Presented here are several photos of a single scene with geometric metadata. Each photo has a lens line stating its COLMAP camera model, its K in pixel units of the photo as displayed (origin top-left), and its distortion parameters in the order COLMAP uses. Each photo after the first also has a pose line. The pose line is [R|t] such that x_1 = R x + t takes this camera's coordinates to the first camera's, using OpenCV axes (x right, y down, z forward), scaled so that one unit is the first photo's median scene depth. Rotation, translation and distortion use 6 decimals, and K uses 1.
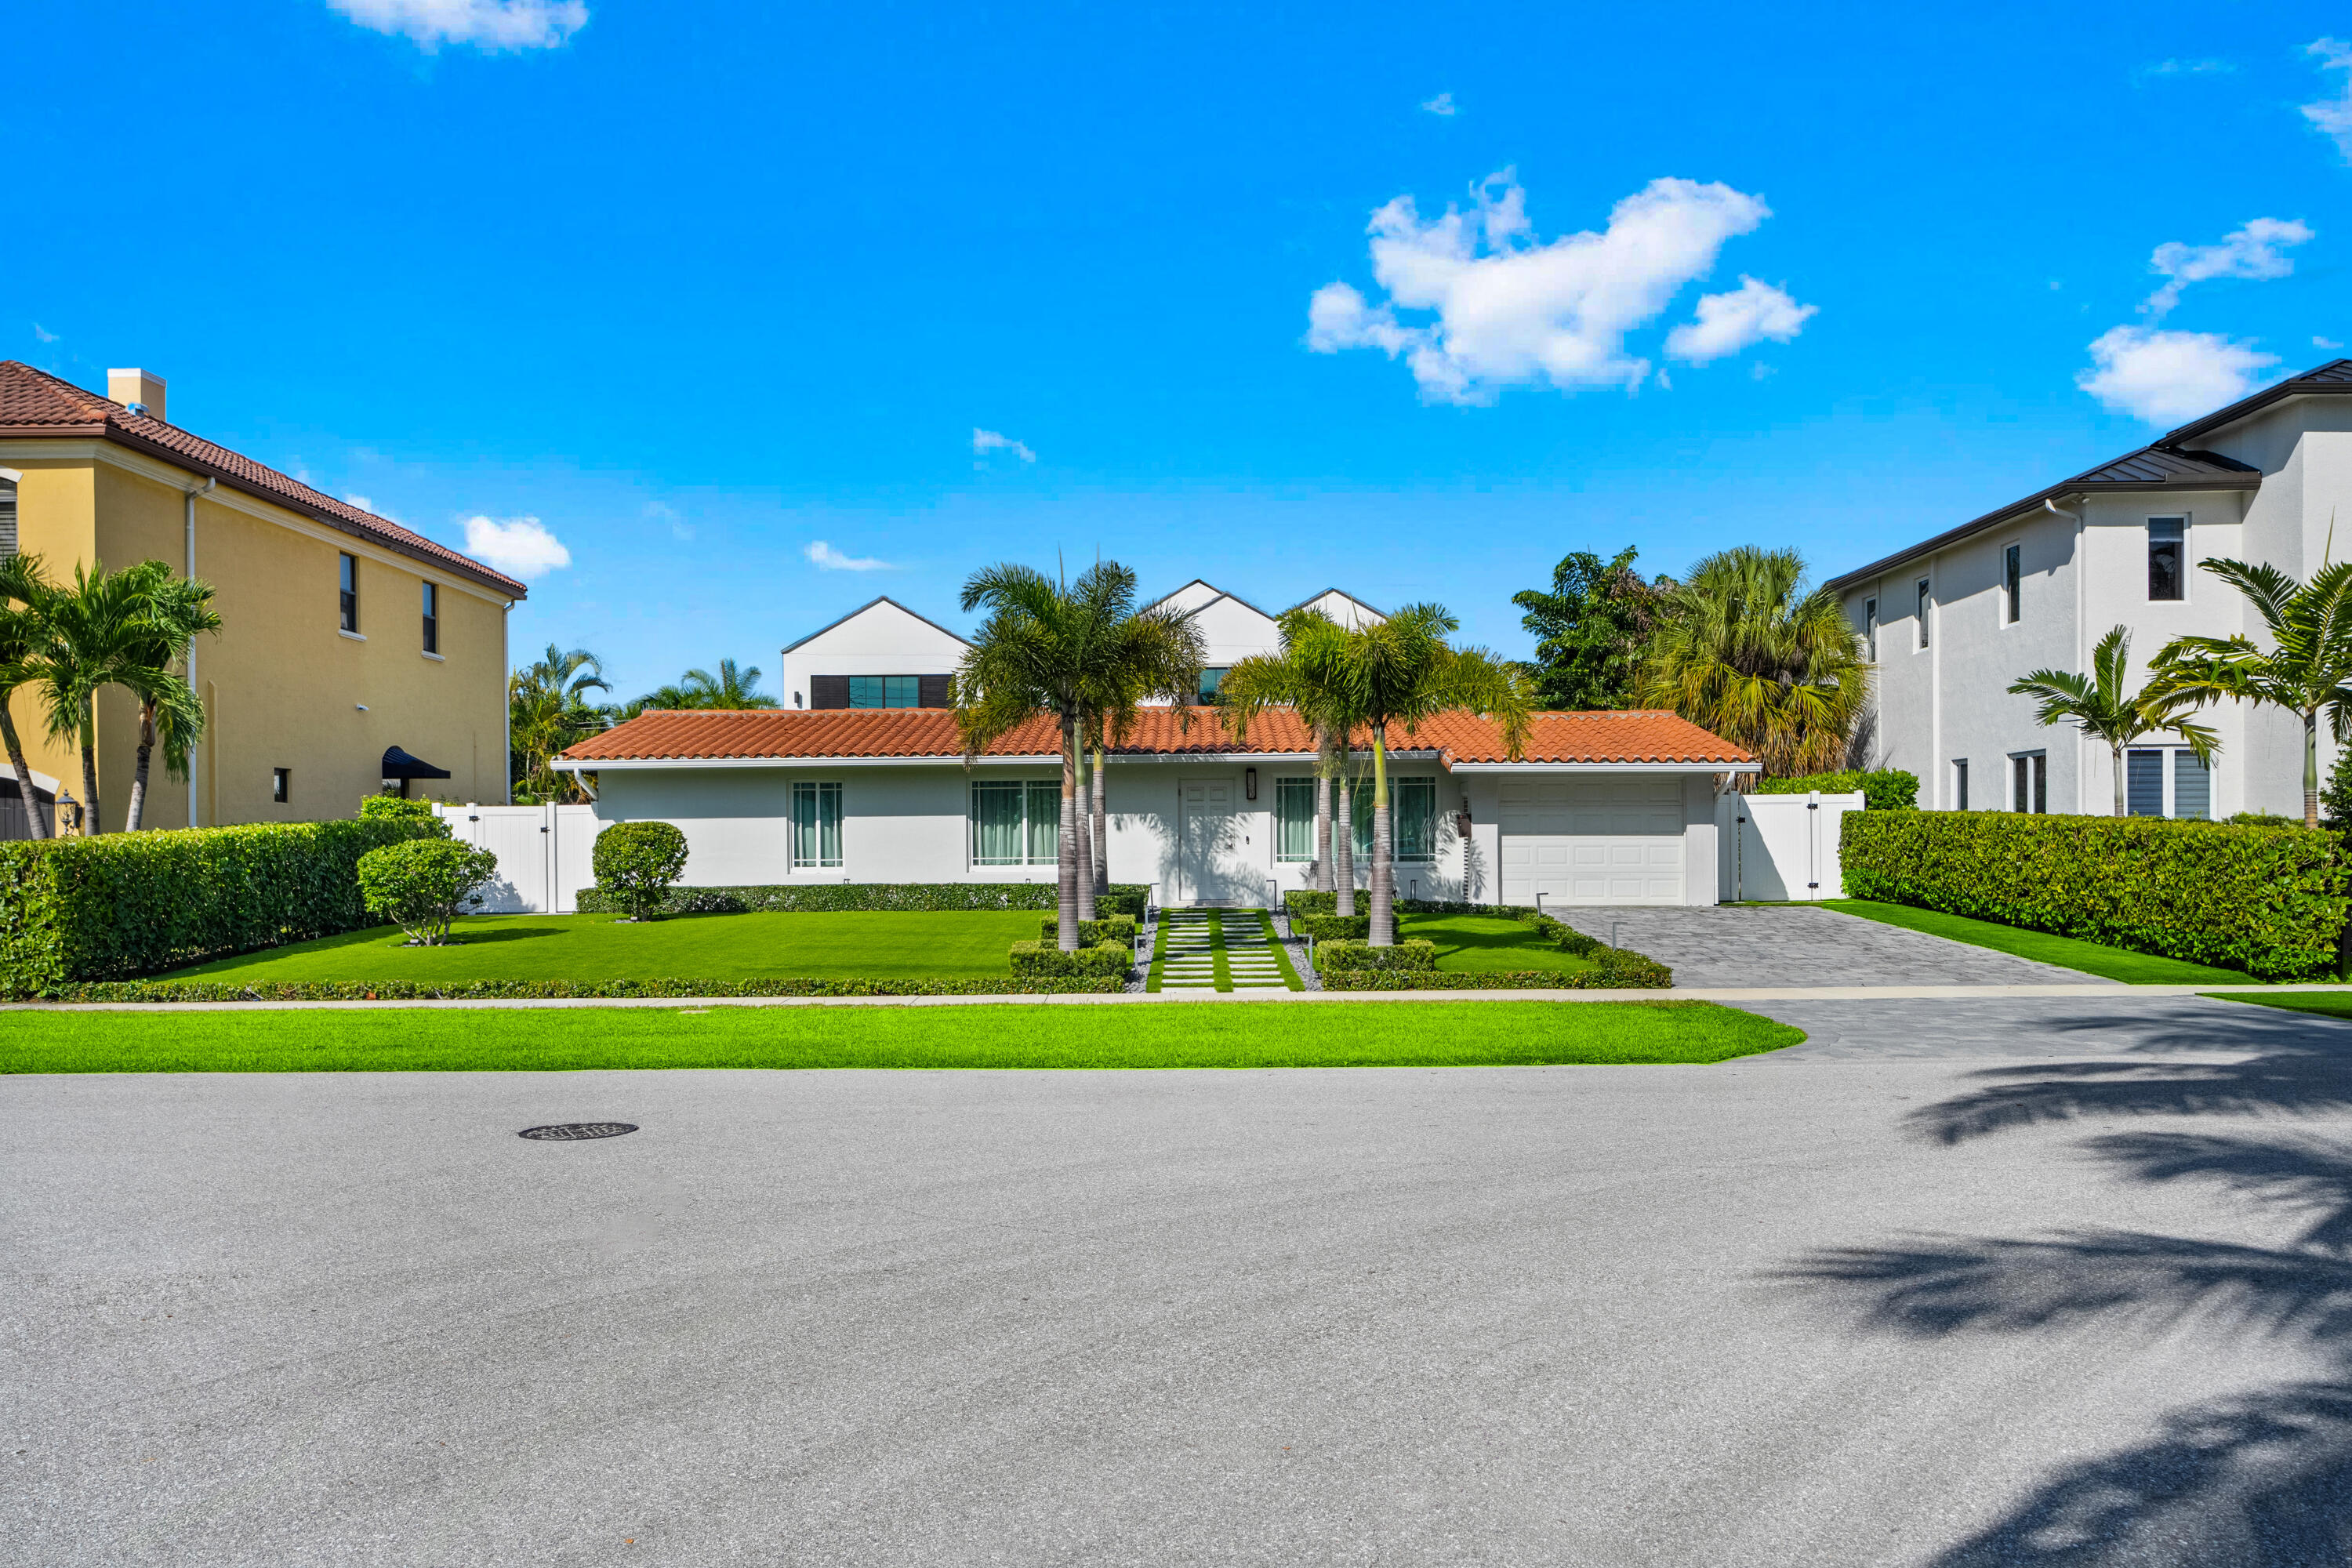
lens RADIAL K [[1844.6, 0, 1176.0], [0, 1844.6, 784.0], [0, 0, 1]] dist [-0.002933, -0.000900]
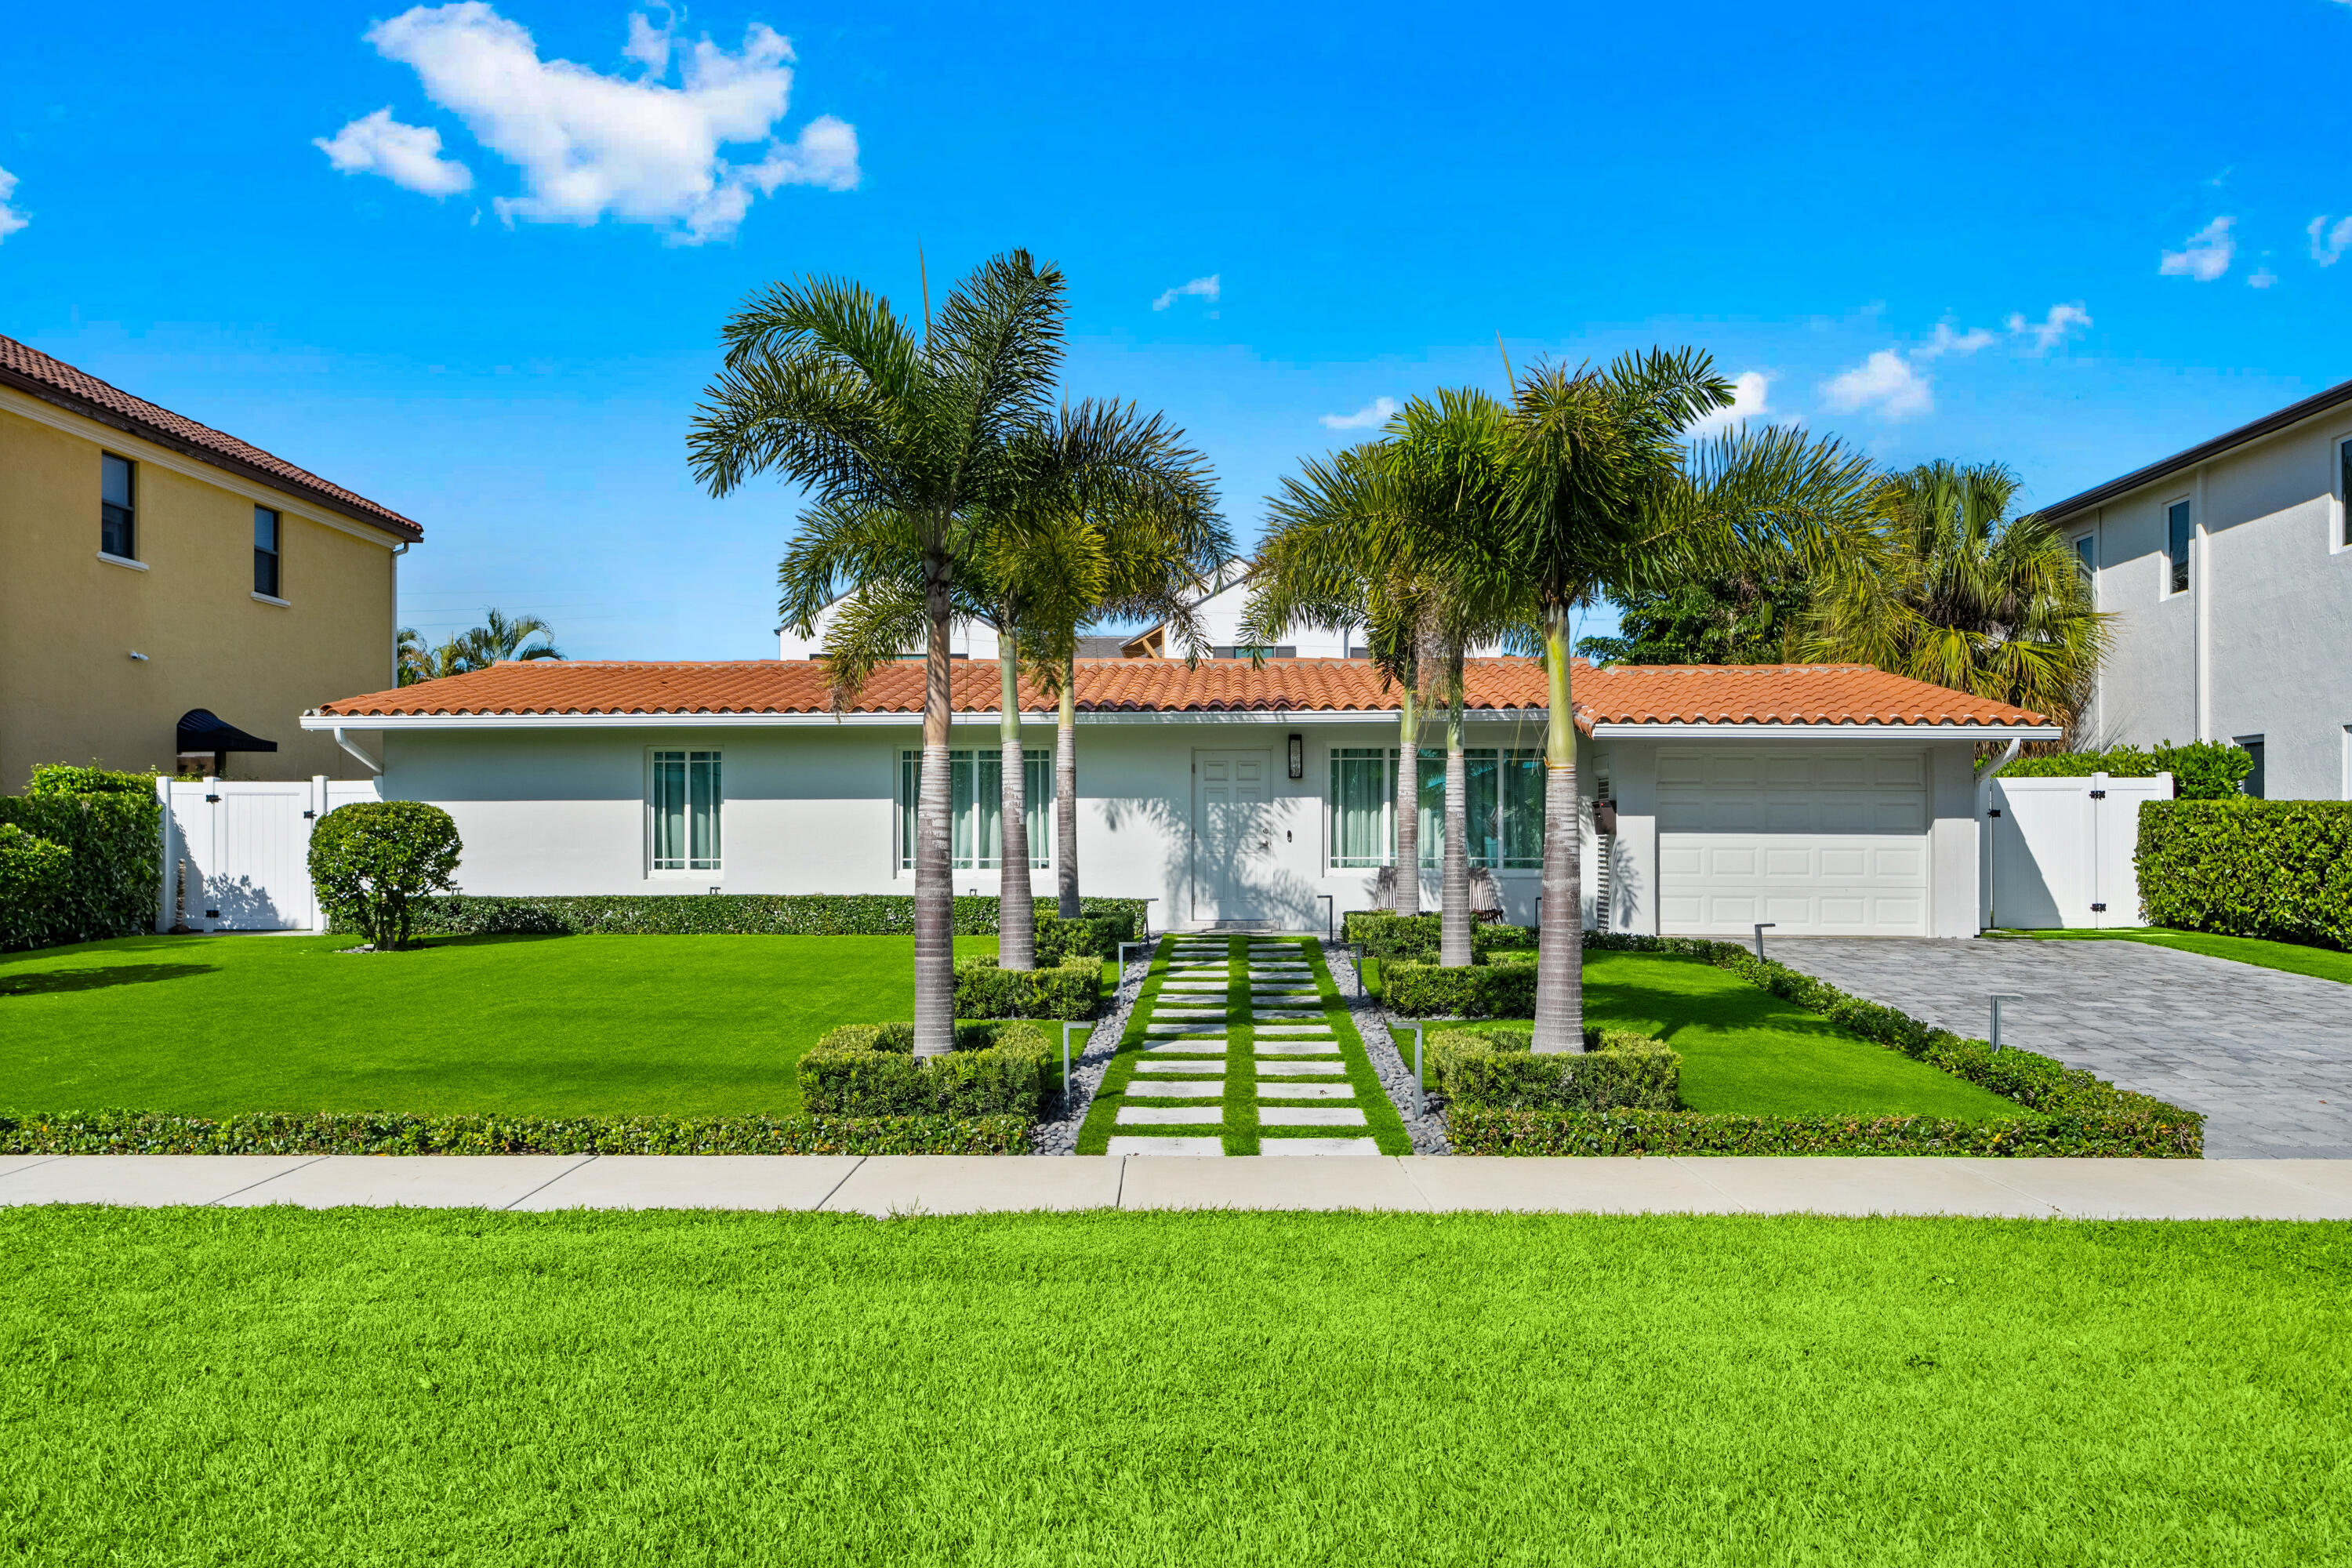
lens RADIAL K [[1701.3, 0, 1176.0], [0, 1701.3, 784.0], [0, 0, 1]] dist [-0.000518, 0.000555]
pose [[0.999622, 0.006697, -0.026665, 0.012676], [-0.006748, 0.999976, -0.001852, 0.011883], [0.026652, 0.002031, 0.999643, 0.350506]]
